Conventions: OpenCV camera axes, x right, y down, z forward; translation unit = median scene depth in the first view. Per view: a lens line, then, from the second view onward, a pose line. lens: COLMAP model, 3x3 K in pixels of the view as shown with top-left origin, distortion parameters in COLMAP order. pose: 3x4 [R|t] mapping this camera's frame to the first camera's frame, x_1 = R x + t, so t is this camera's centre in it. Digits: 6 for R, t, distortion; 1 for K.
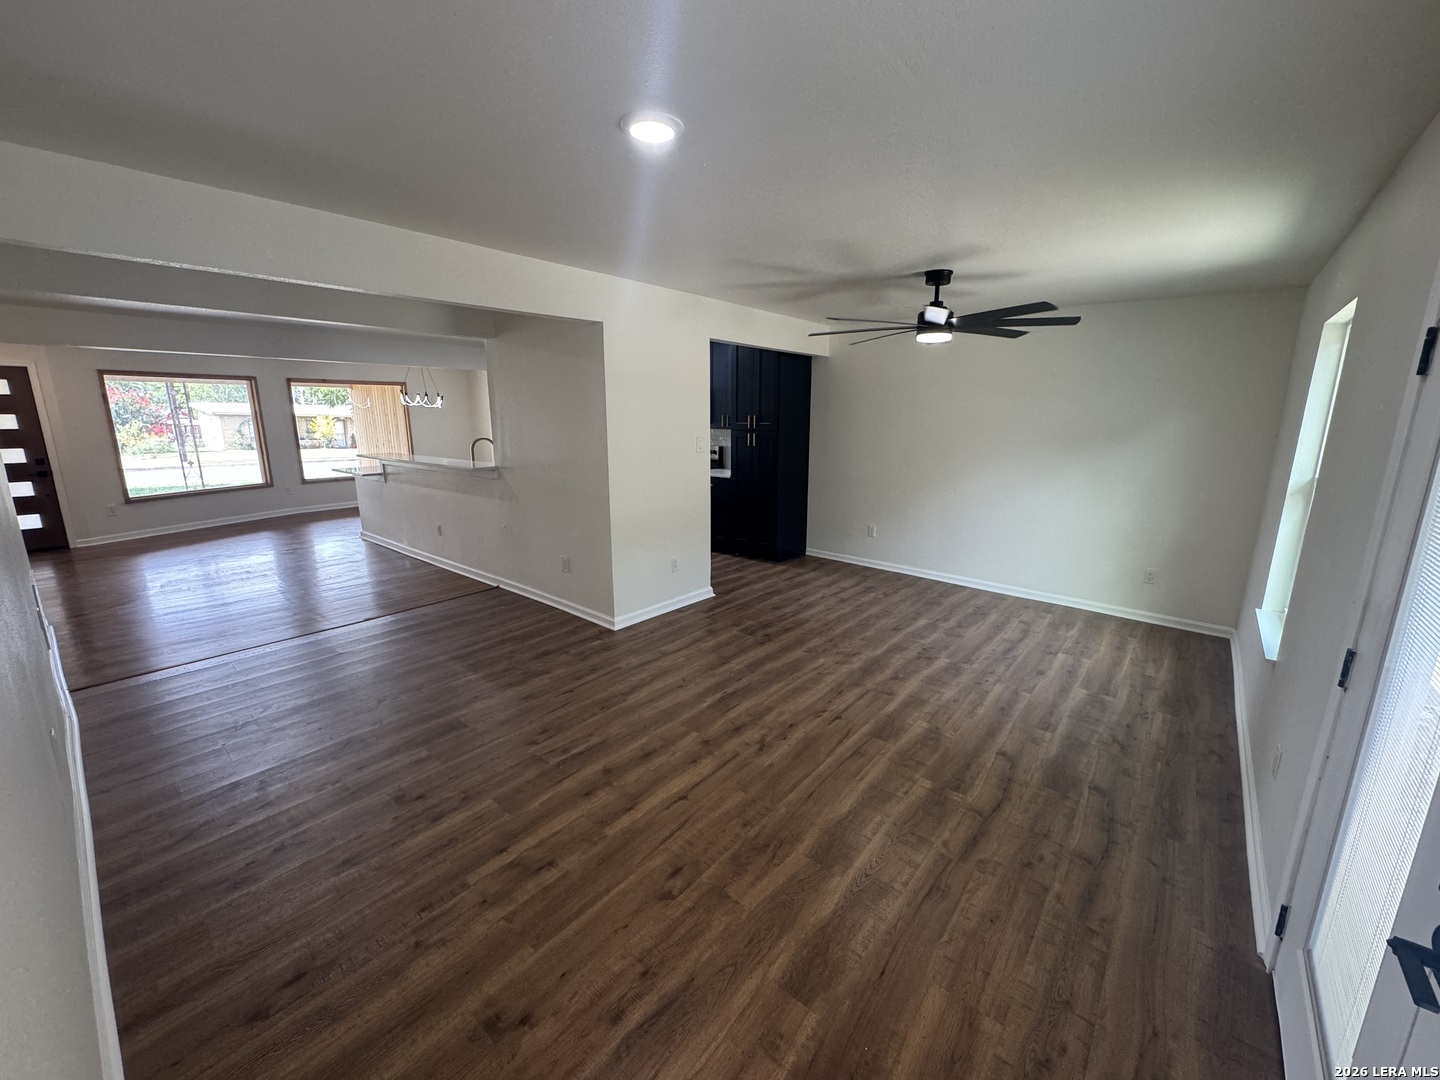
lens RADIAL K [[578.4, 0, 720.0], [0, 578.4, 540.0], [0, 0, 1]] dist [-0.003730, 0.000450]
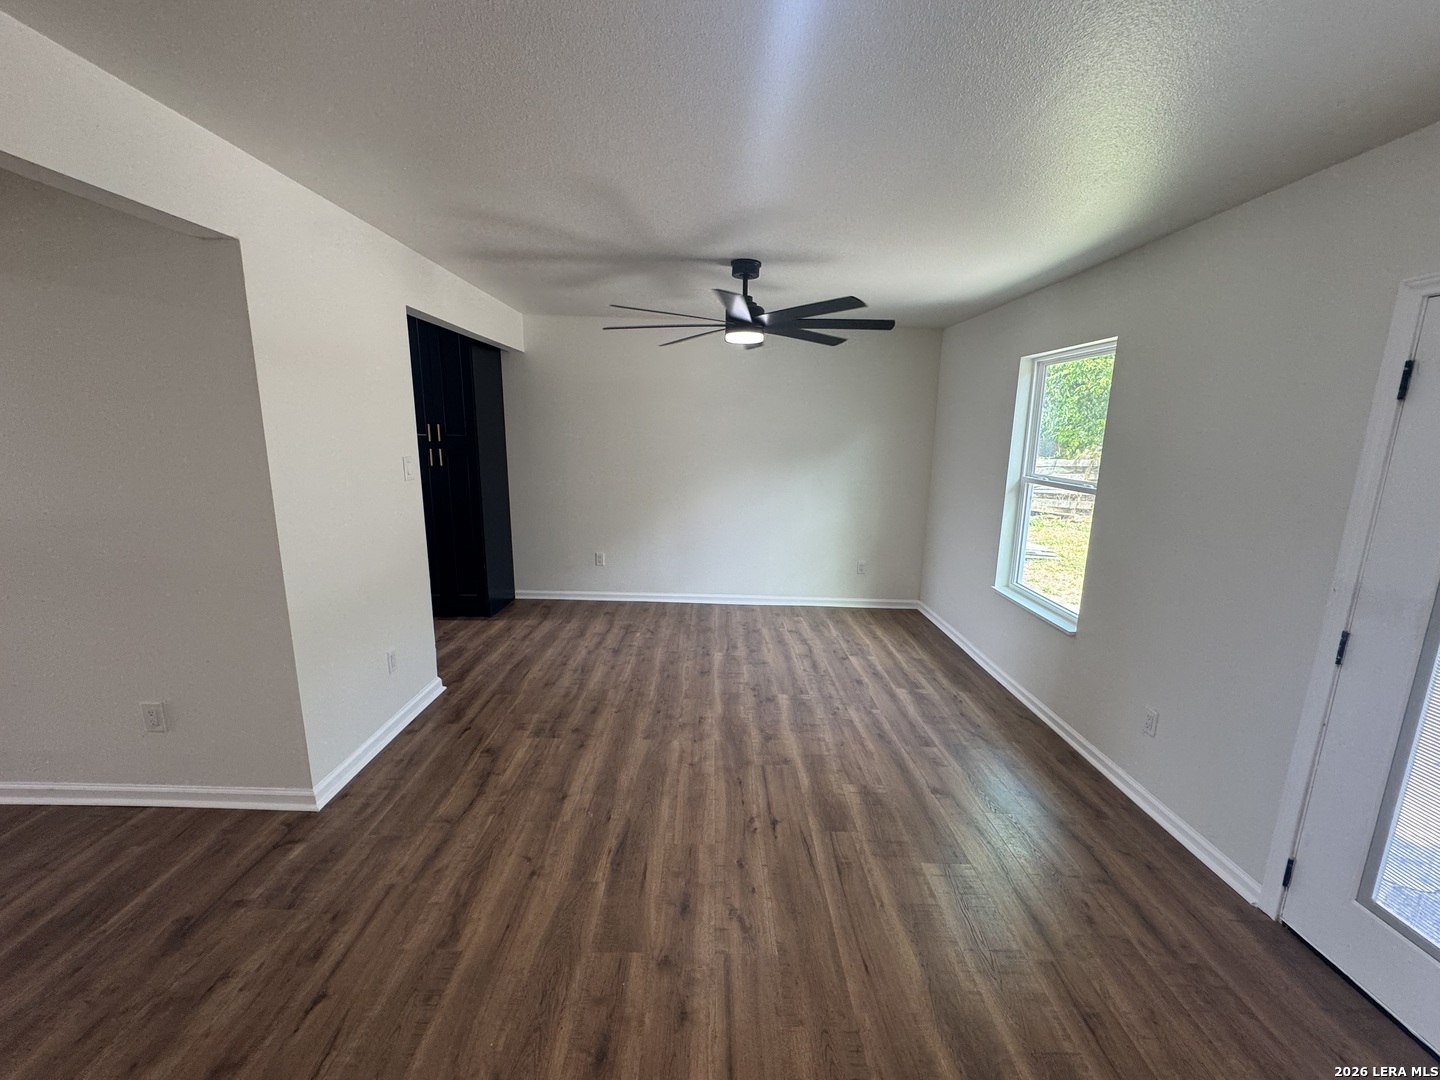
lens RADIAL K [[578.4, 0, 720.0], [0, 578.4, 540.0], [0, 0, 1]] dist [-0.003730, 0.000450]
pose [[0.760883, -0.117863, 0.638096, -0.217164], [0.127420, 0.991359, 0.031175, -0.070092], [-0.636256, 0.057585, 0.769326, 0.326406]]
